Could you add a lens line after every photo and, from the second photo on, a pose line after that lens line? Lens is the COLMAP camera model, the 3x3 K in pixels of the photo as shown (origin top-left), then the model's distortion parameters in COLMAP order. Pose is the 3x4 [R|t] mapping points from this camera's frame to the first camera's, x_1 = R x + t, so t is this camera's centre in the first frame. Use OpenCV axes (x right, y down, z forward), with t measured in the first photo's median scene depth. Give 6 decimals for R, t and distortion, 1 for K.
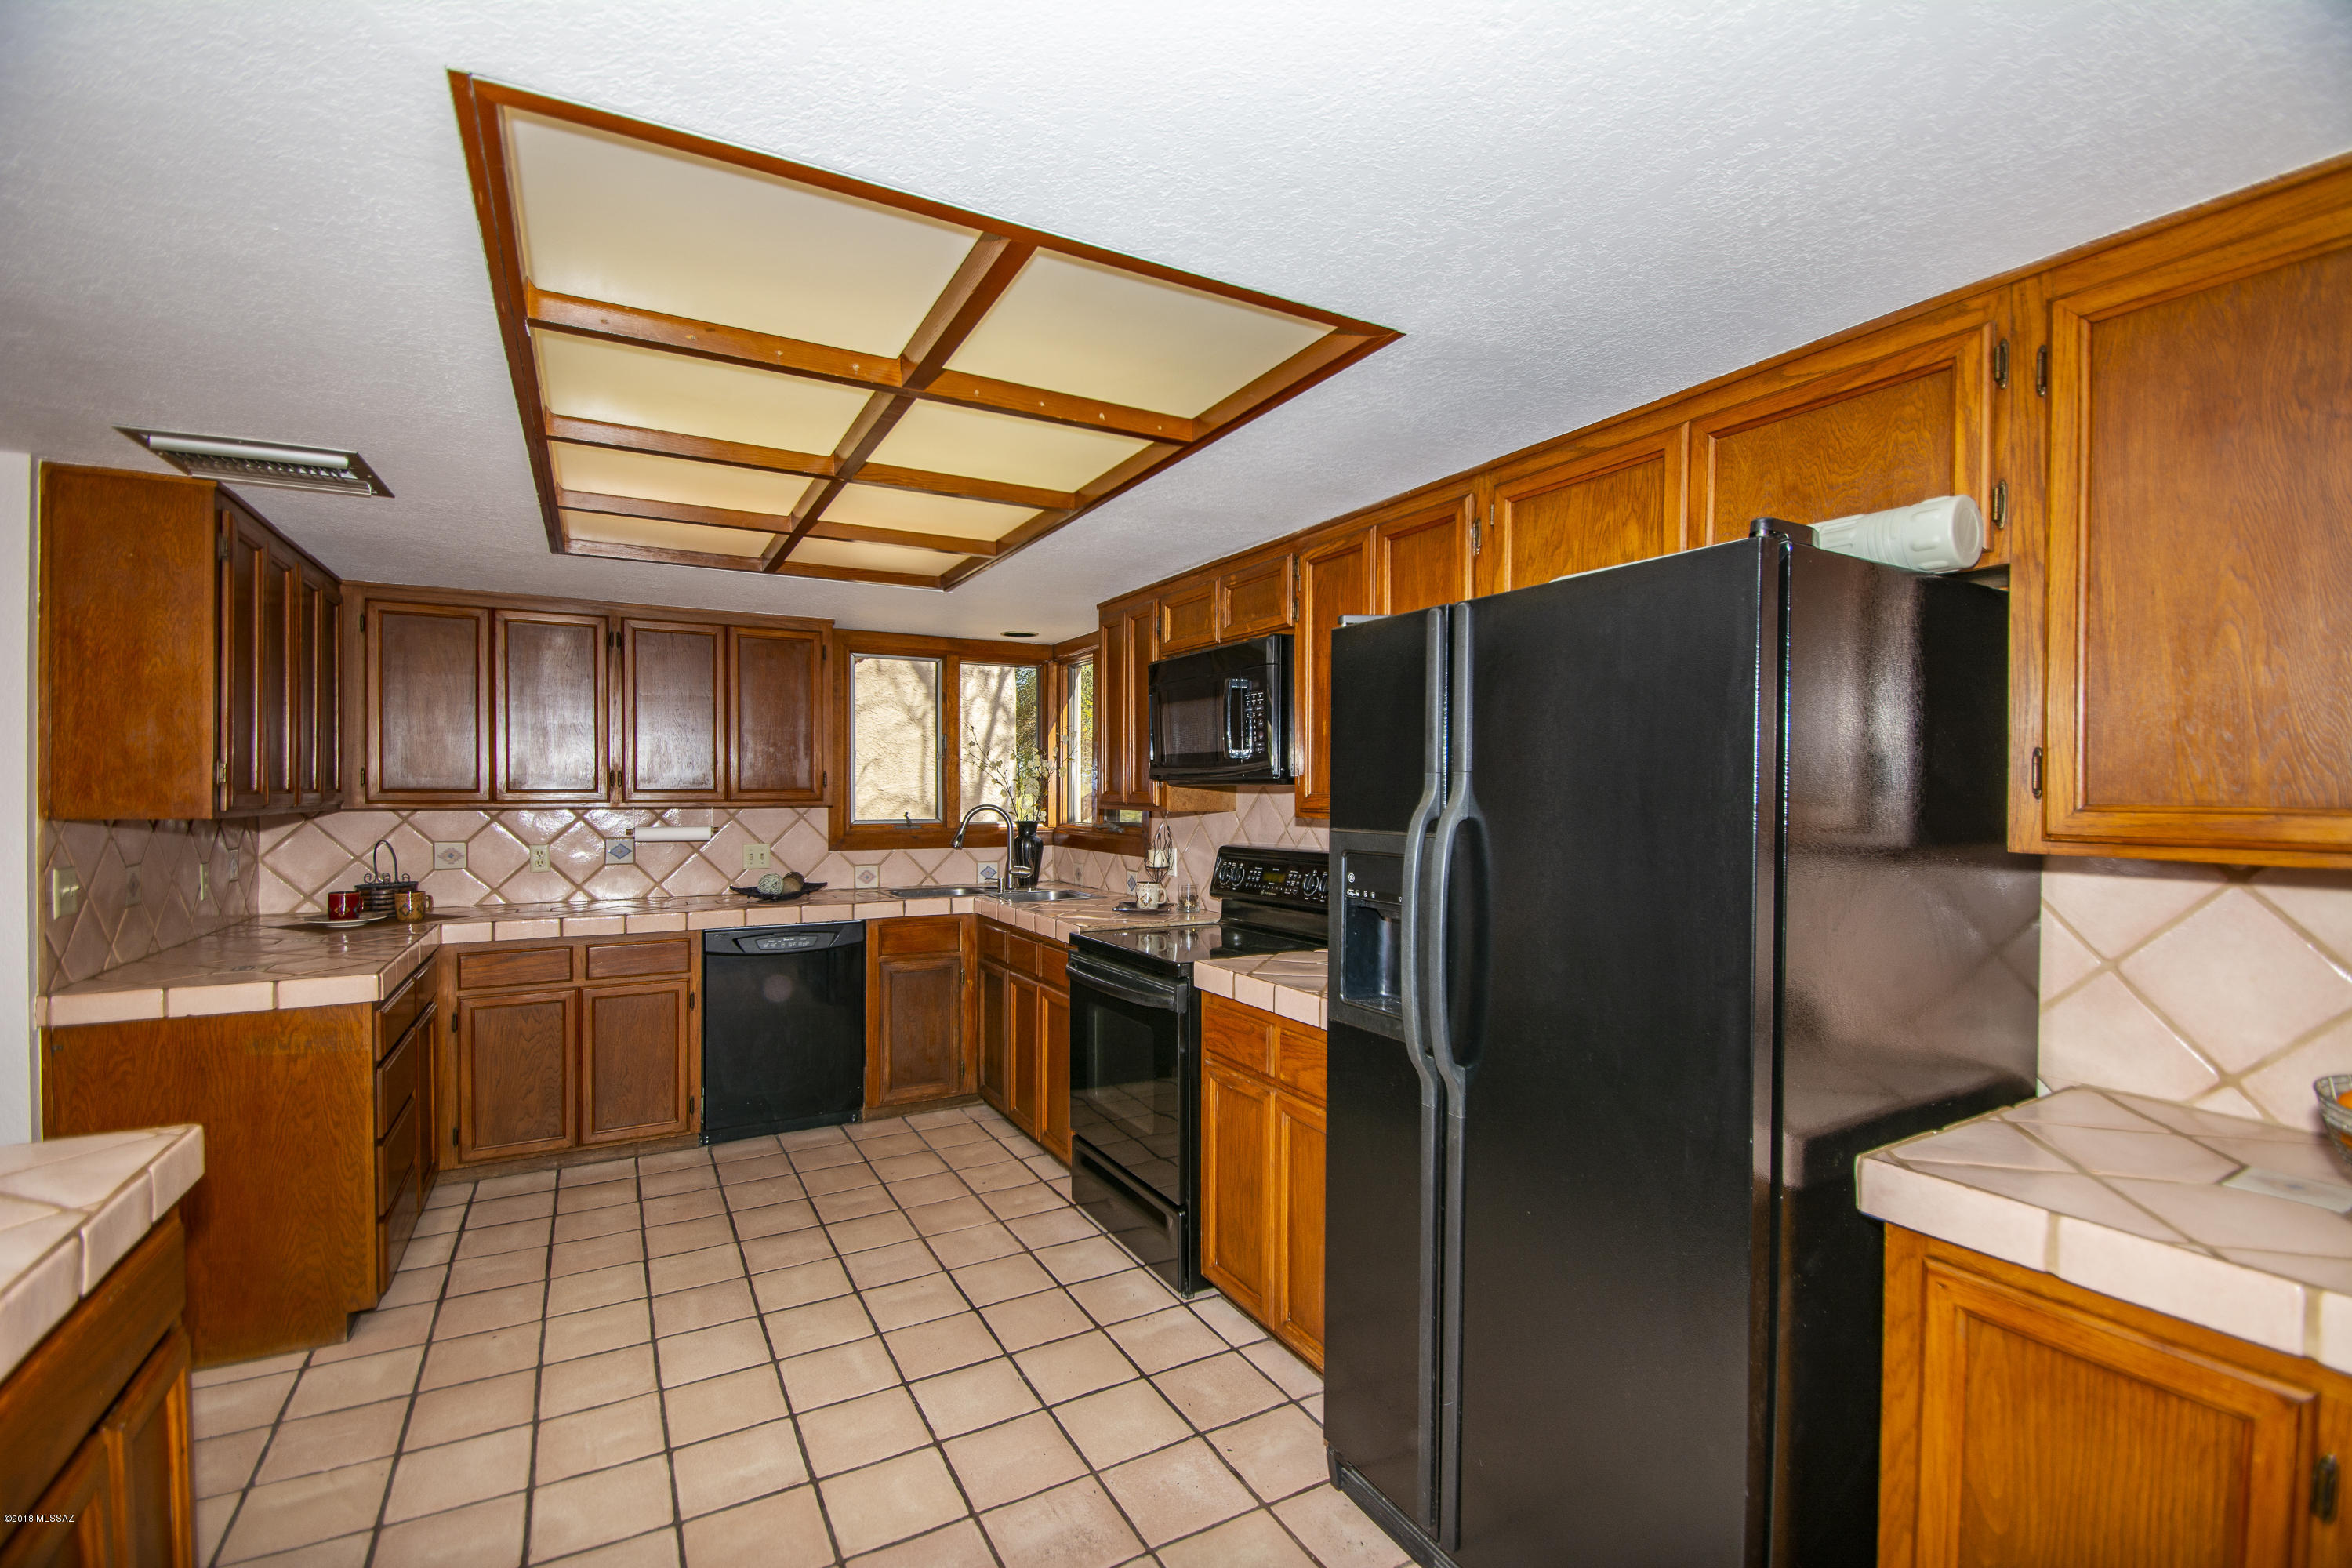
lens RADIAL K [[1029.5, 0, 1185.6], [0, 1029.5, 802.4], [0, 0, 1]] dist [-0.000192, -0.007433]
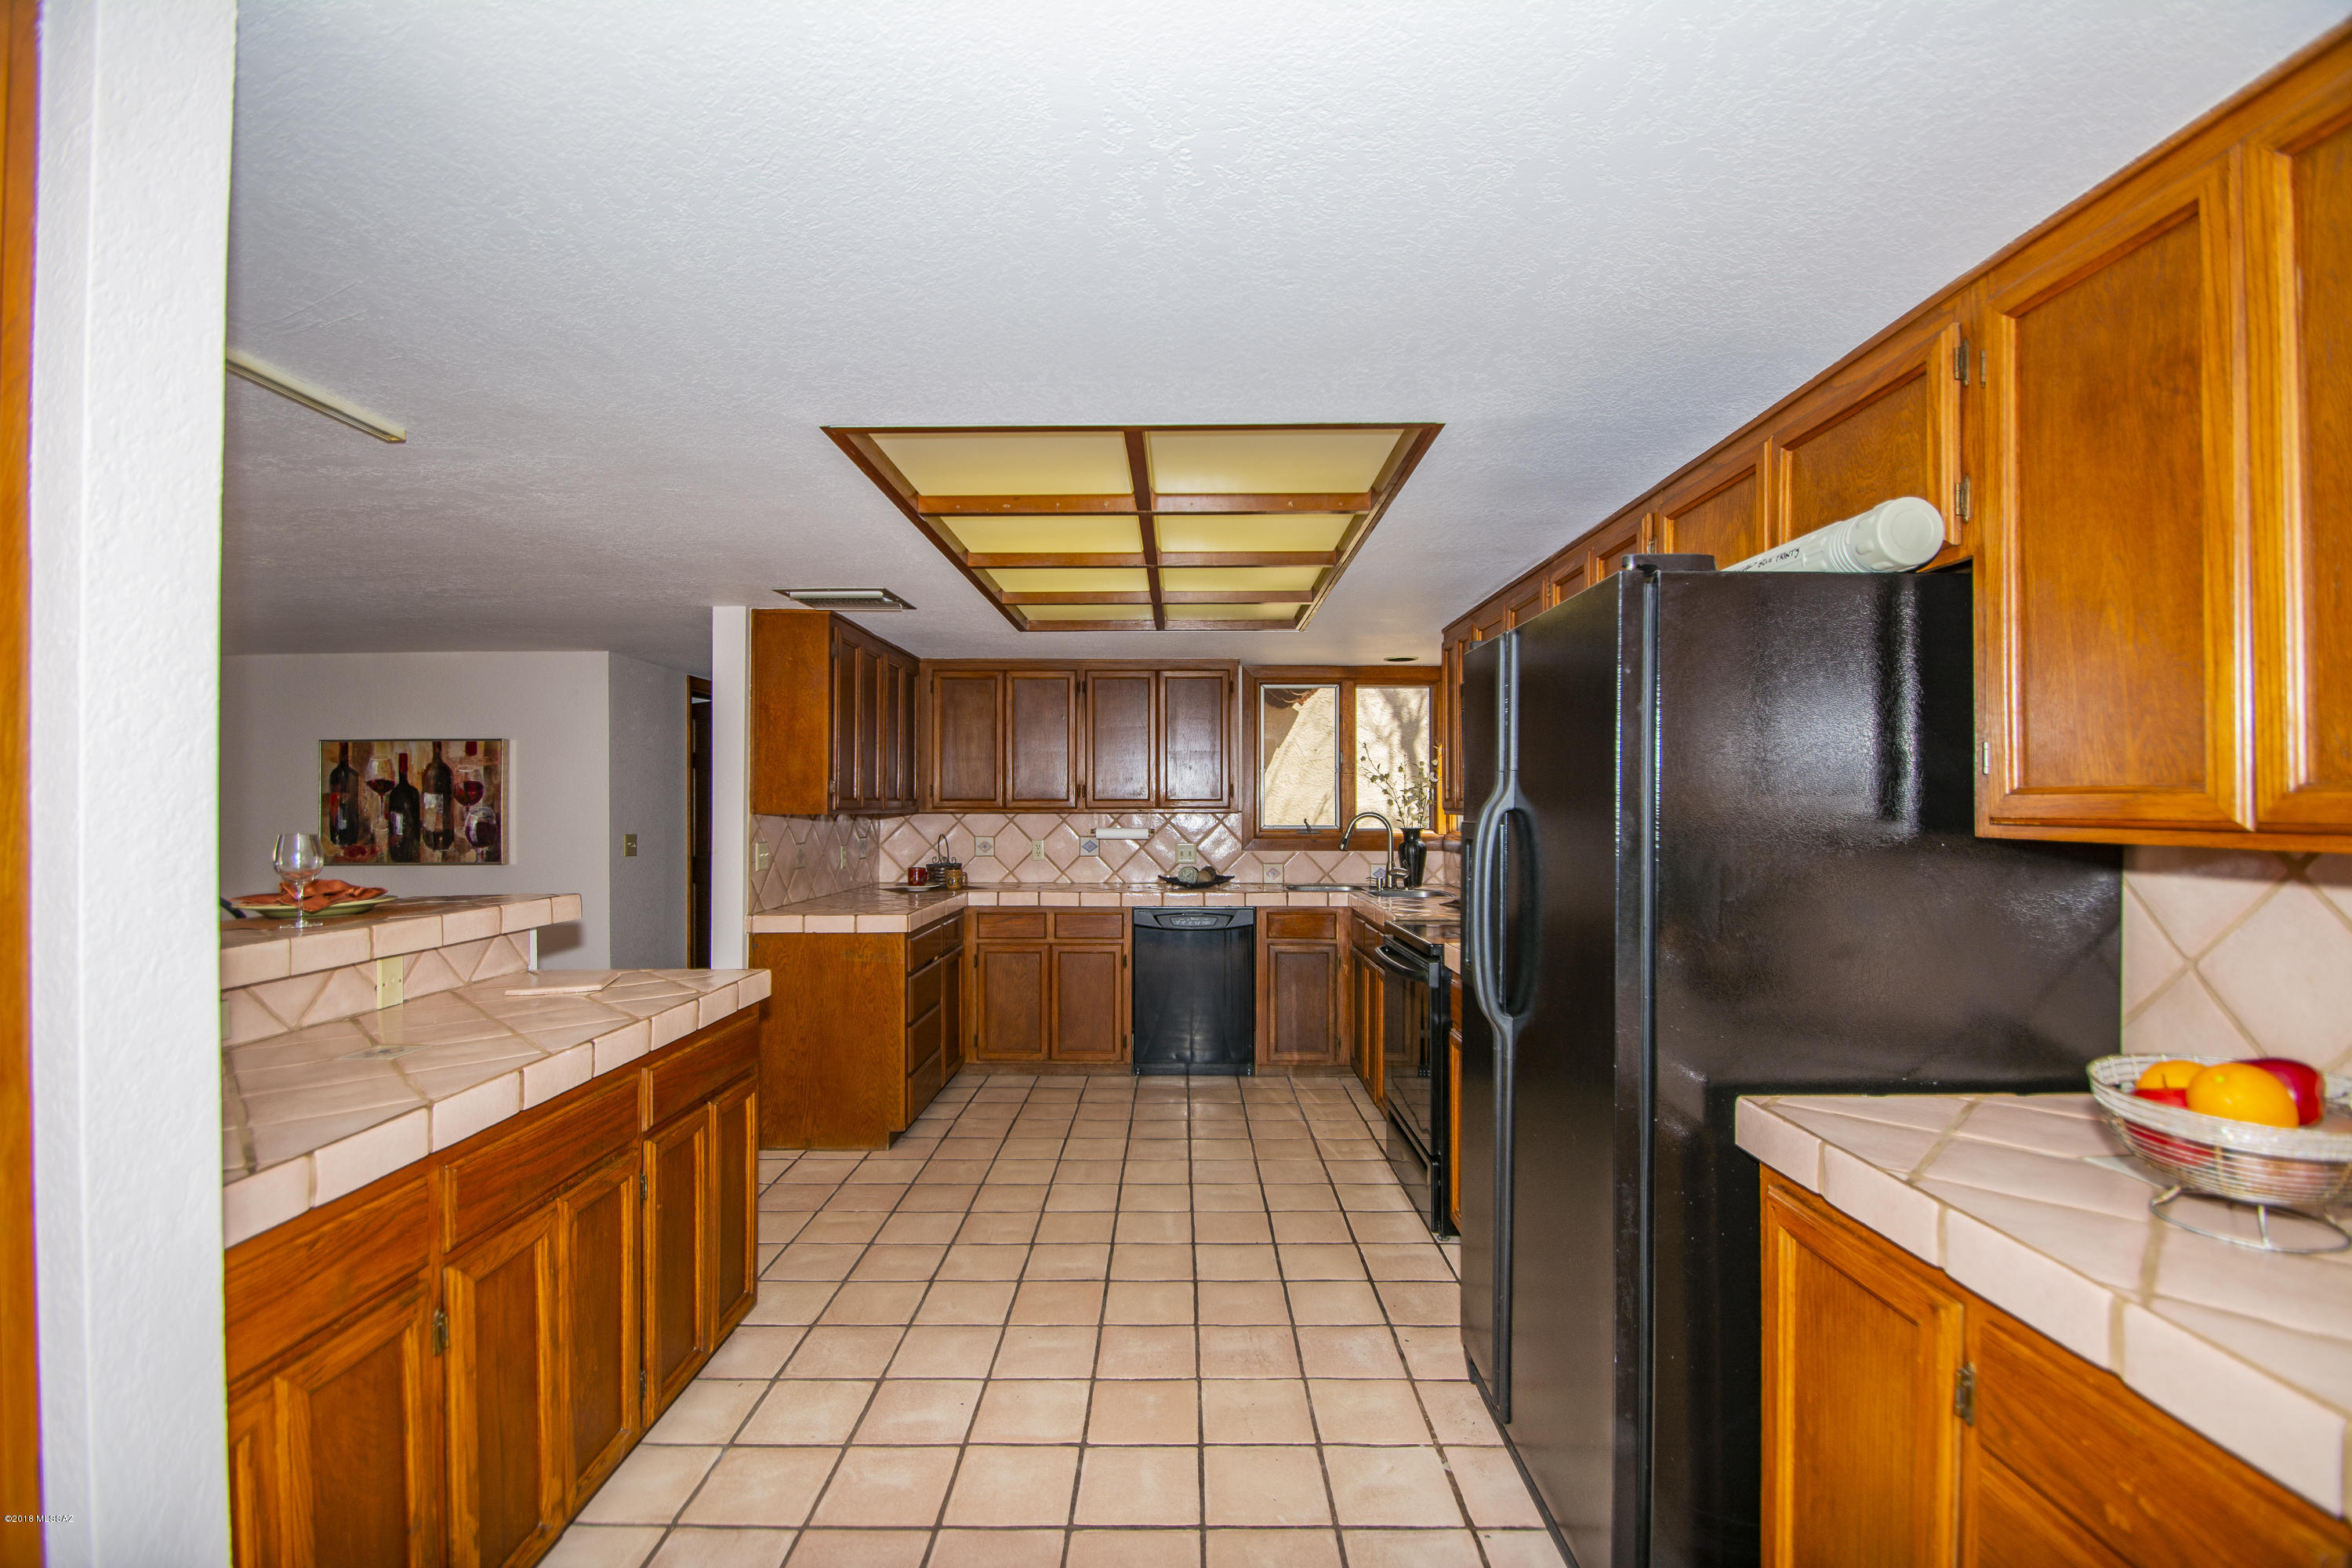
lens RADIAL K [[1029.5, 0, 1179.5], [0, 1029.5, 801.1], [0, 0, 1]] dist [-0.000192, -0.007433]
pose [[0.869121, -0.004026, -0.494584, 0.235048], [-0.005184, 0.999838, -0.017249, 0.013247], [0.494573, 0.017556, 0.868959, -0.105941]]
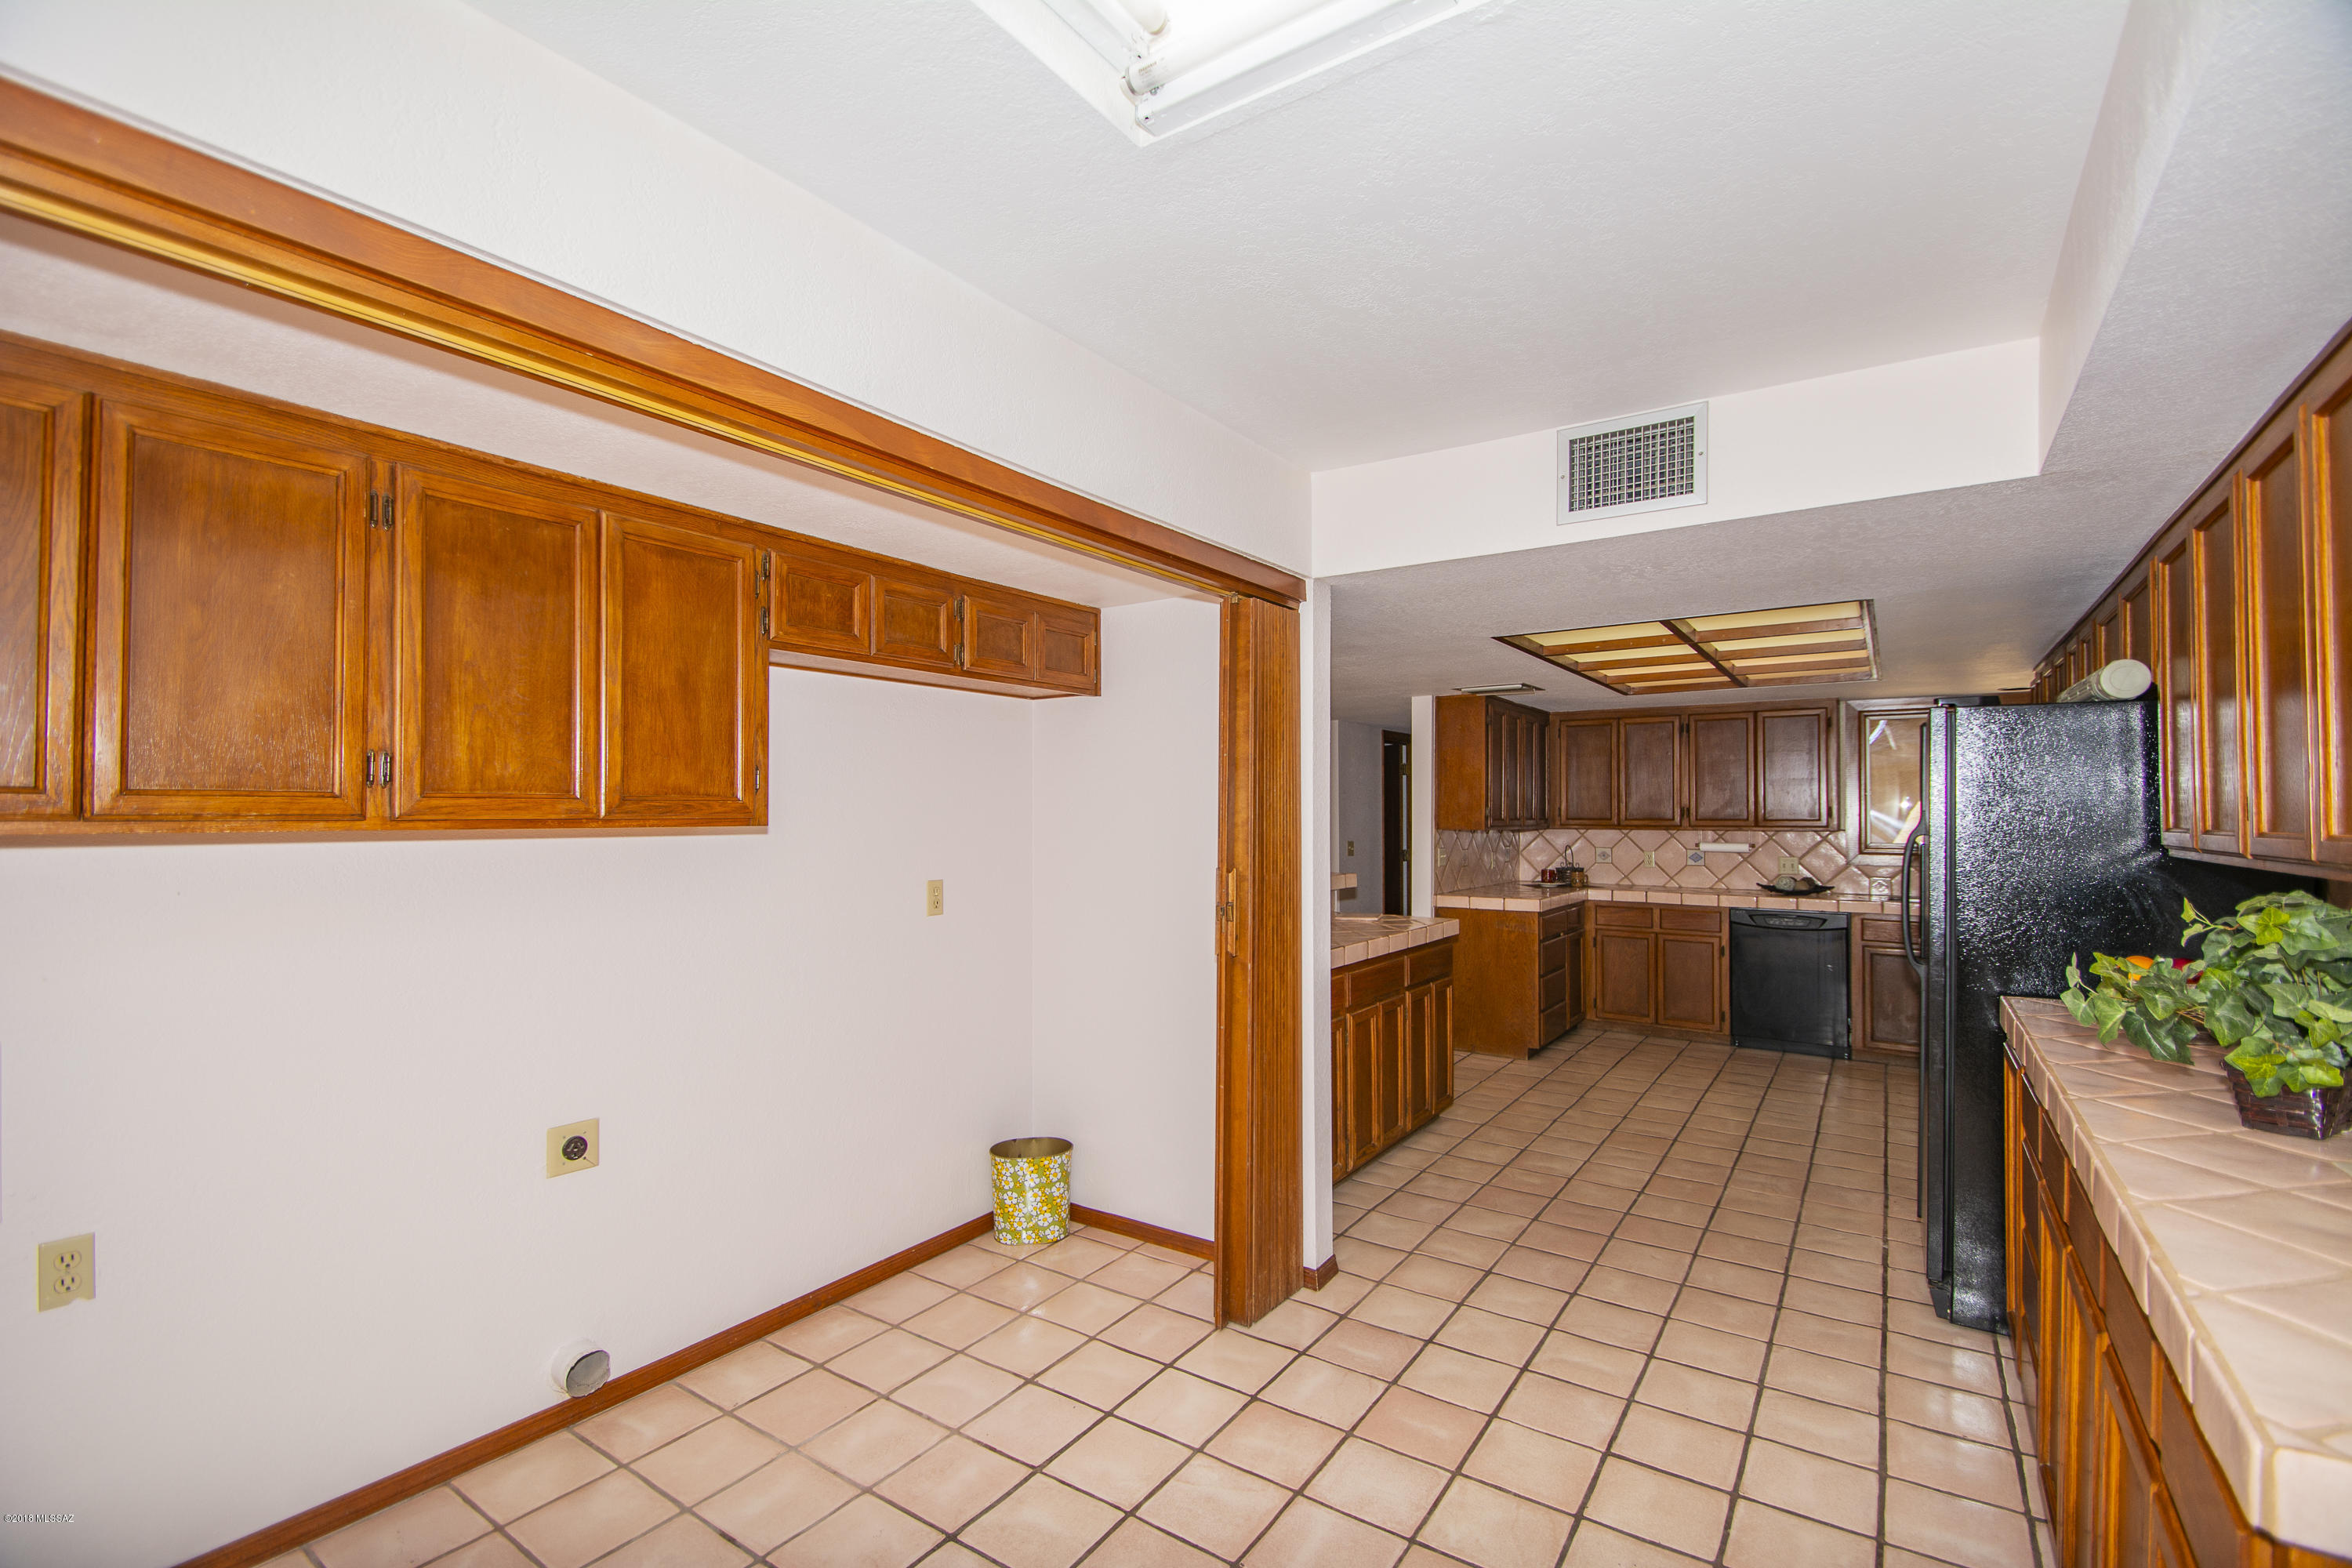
lens RADIAL K [[1029.5, 0, 1162.0], [0, 1029.5, 788.6], [0, 0, 1]] dist [-0.000192, -0.007433]
pose [[0.424840, -0.023348, -0.904967, 0.629501], [-0.015397, 0.999336, -0.033011, 0.007048], [0.905138, 0.027959, 0.424198, -0.496276]]
